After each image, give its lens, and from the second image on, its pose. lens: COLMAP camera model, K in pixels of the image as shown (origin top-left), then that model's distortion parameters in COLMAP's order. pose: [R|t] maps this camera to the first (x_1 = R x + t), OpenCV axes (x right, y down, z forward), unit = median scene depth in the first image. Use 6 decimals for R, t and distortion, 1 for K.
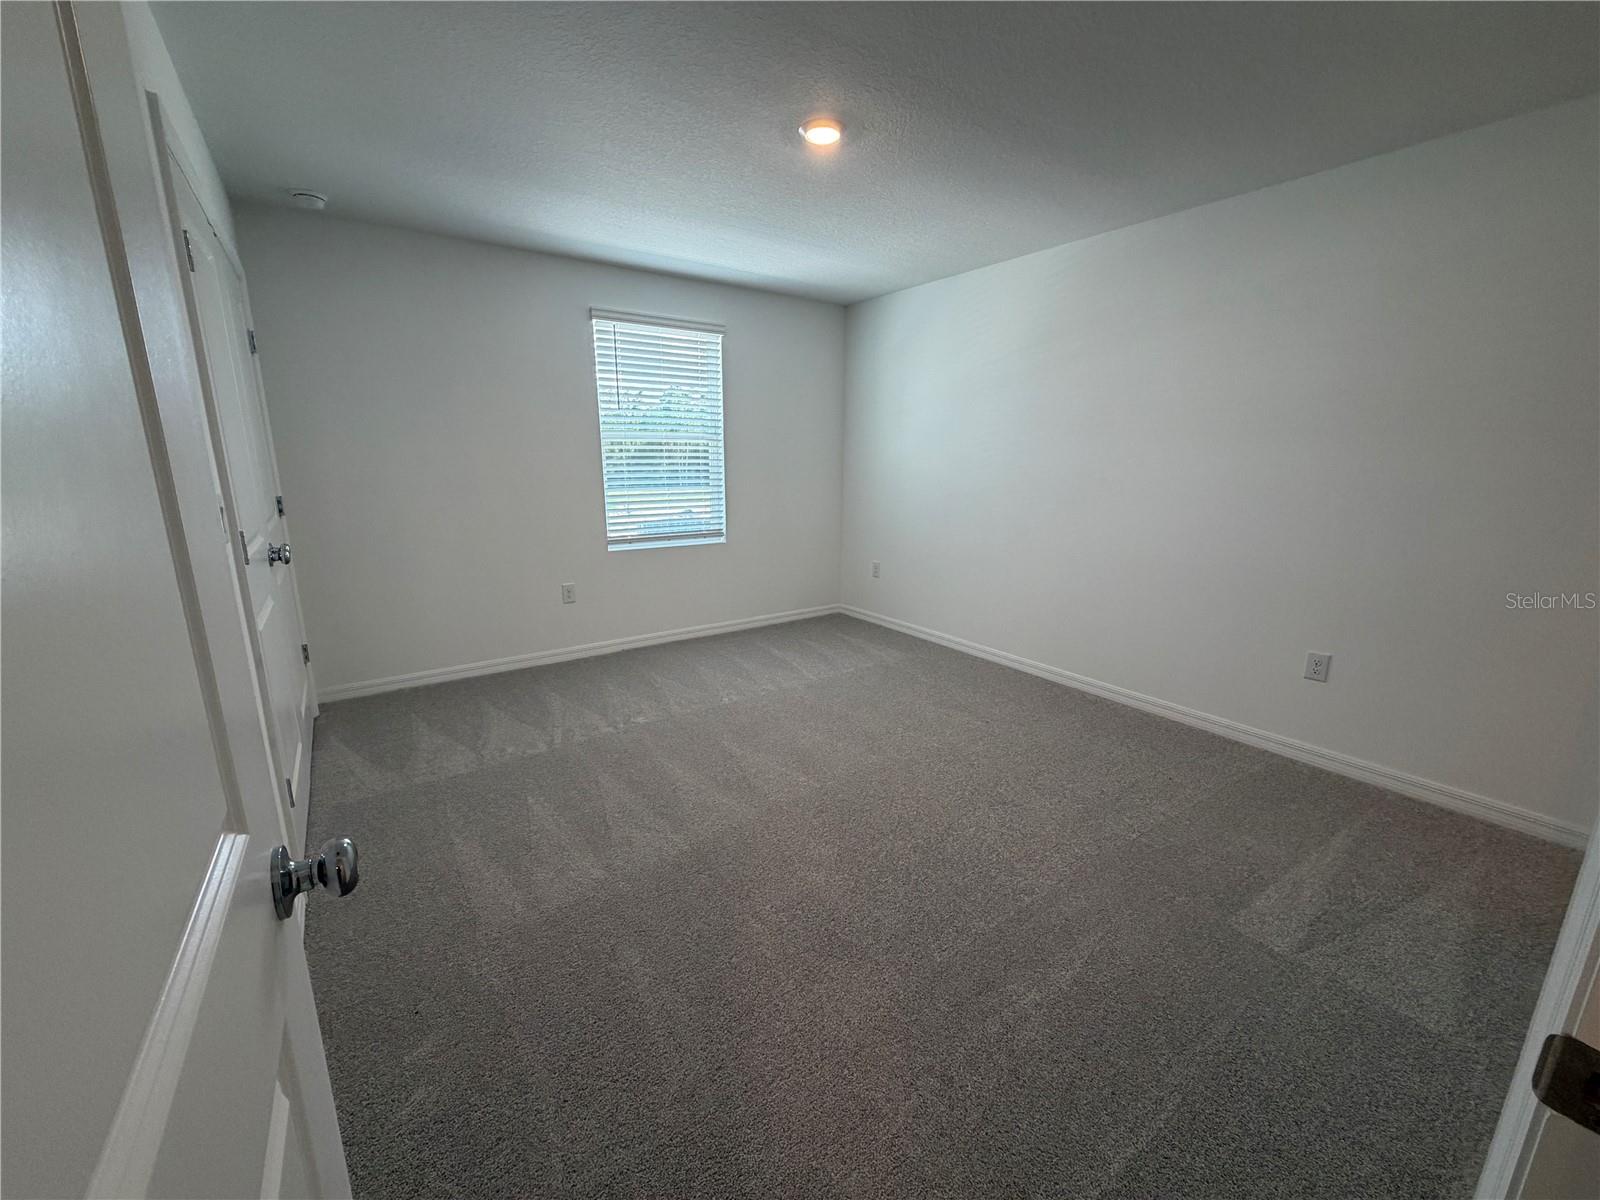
lens RADIAL K [[637.4, 0, 802.2], [0, 637.4, 608.4], [0, 0, 1]] dist [0.001002, -0.001026]
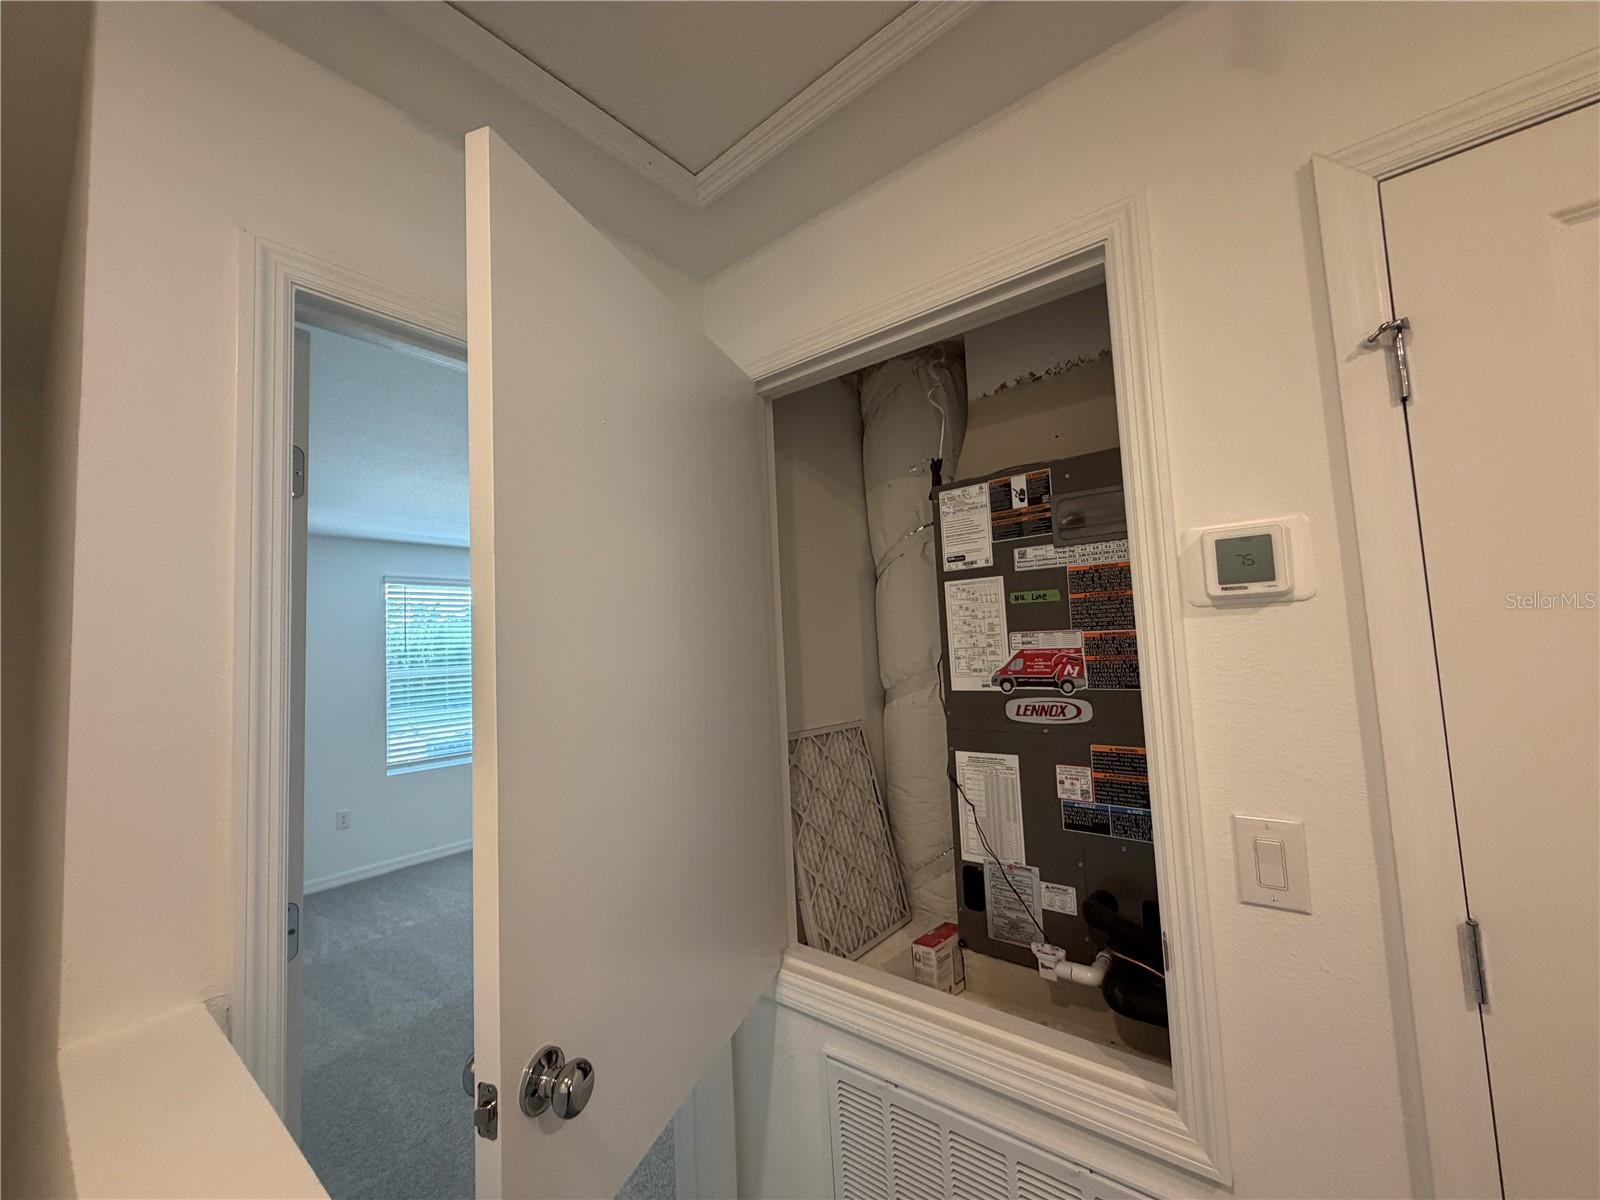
lens RADIAL K [[637.4, 0, 796.7], [0, 637.4, 605.9], [0, 0, 1]] dist [0.001002, -0.001026]
pose [[0.961591, -0.036222, 0.272085, 0.093613], [0.116903, 0.950903, -0.286563, 0.031300], [-0.248347, 0.307364, 0.918614, -0.297613]]
